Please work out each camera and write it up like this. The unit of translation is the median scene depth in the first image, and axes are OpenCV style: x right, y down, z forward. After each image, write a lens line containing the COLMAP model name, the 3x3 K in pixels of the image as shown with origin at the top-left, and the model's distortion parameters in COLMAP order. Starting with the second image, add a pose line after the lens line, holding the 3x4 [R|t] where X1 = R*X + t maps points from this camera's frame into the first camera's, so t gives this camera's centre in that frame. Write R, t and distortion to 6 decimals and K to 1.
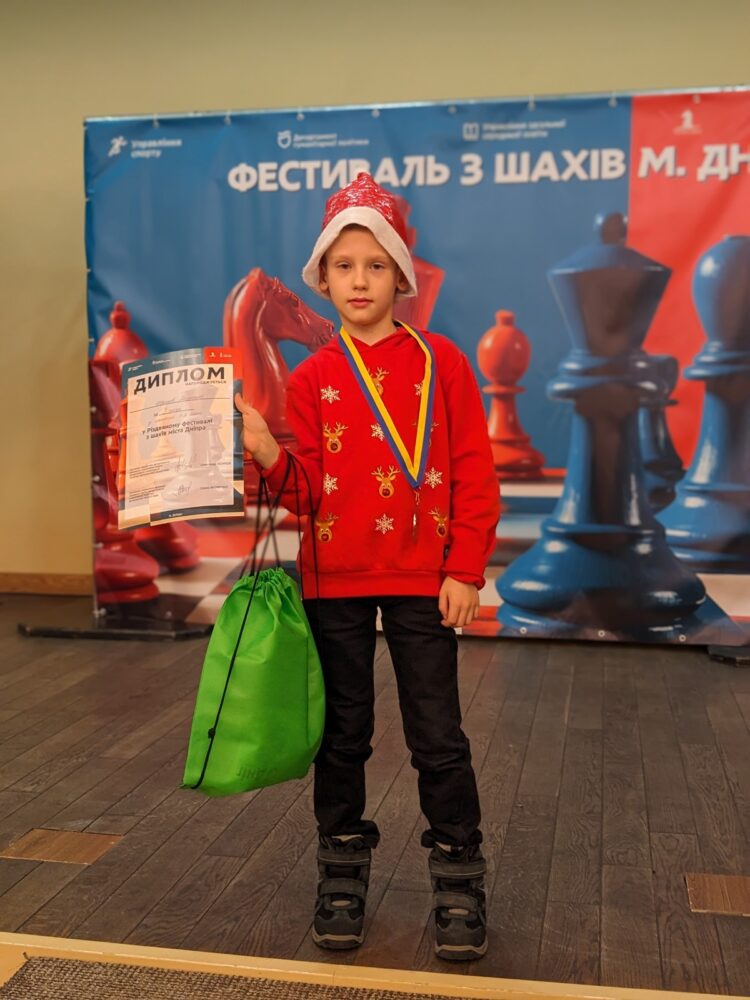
lens RADIAL K [[1163.6, 0, 378.2], [0, 1163.6, 515.4], [0, 0, 1]] dist [0.024463, 0.000000]
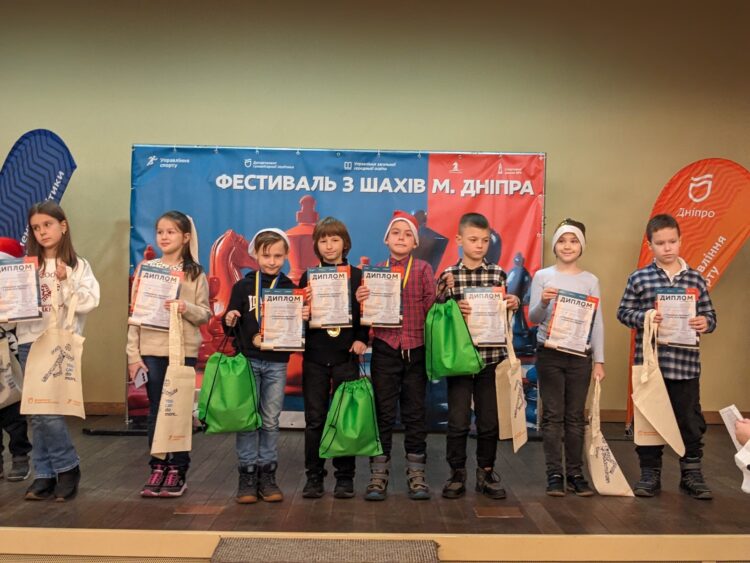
lens RADIAL K [[872.7, 0, 392.2], [0, 872.7, 280.5], [0, 0, 1]] dist [0.024463, 0.000000]
pose [[0.977128, 0.020002, 0.211709, -0.147970], [0.003203, 0.994069, -0.108701, 0.019000], [-0.212628, 0.106893, 0.971269, -0.395148]]
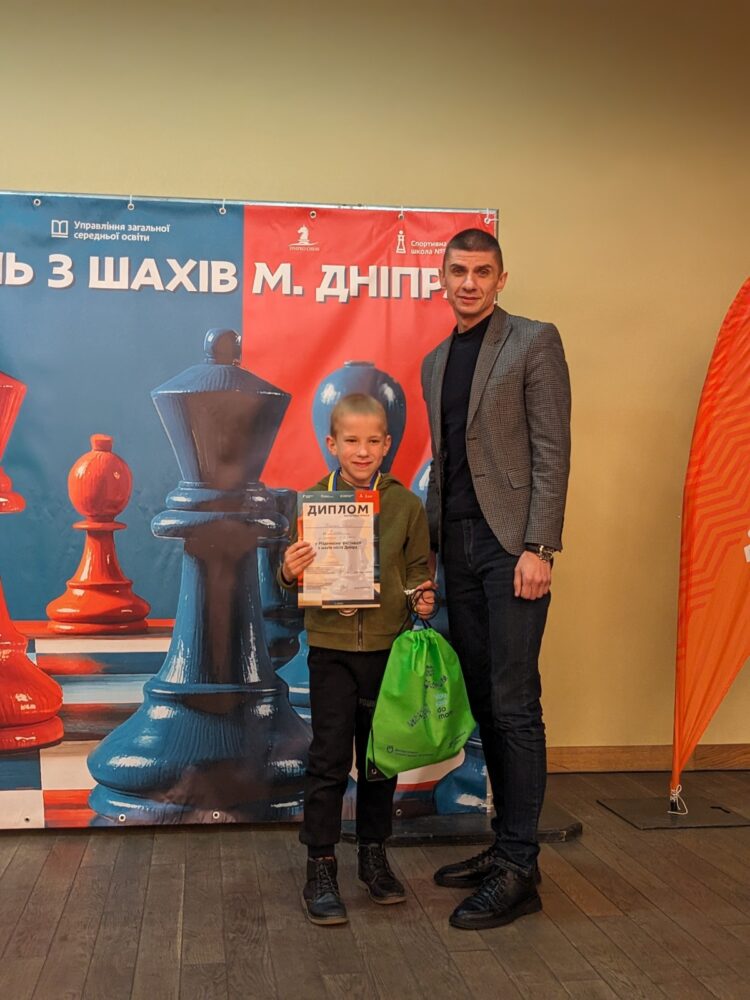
lens RADIAL K [[1163.6, 0, 382.0], [0, 1163.6, 484.8], [0, 0, 1]] dist [0.024463, 0.000000]
pose [[0.946894, 0.015497, 0.321172, 0.030115], [0.025922, 0.991908, -0.124286, -0.027705], [-0.320499, 0.126011, 0.938830, 0.136934]]
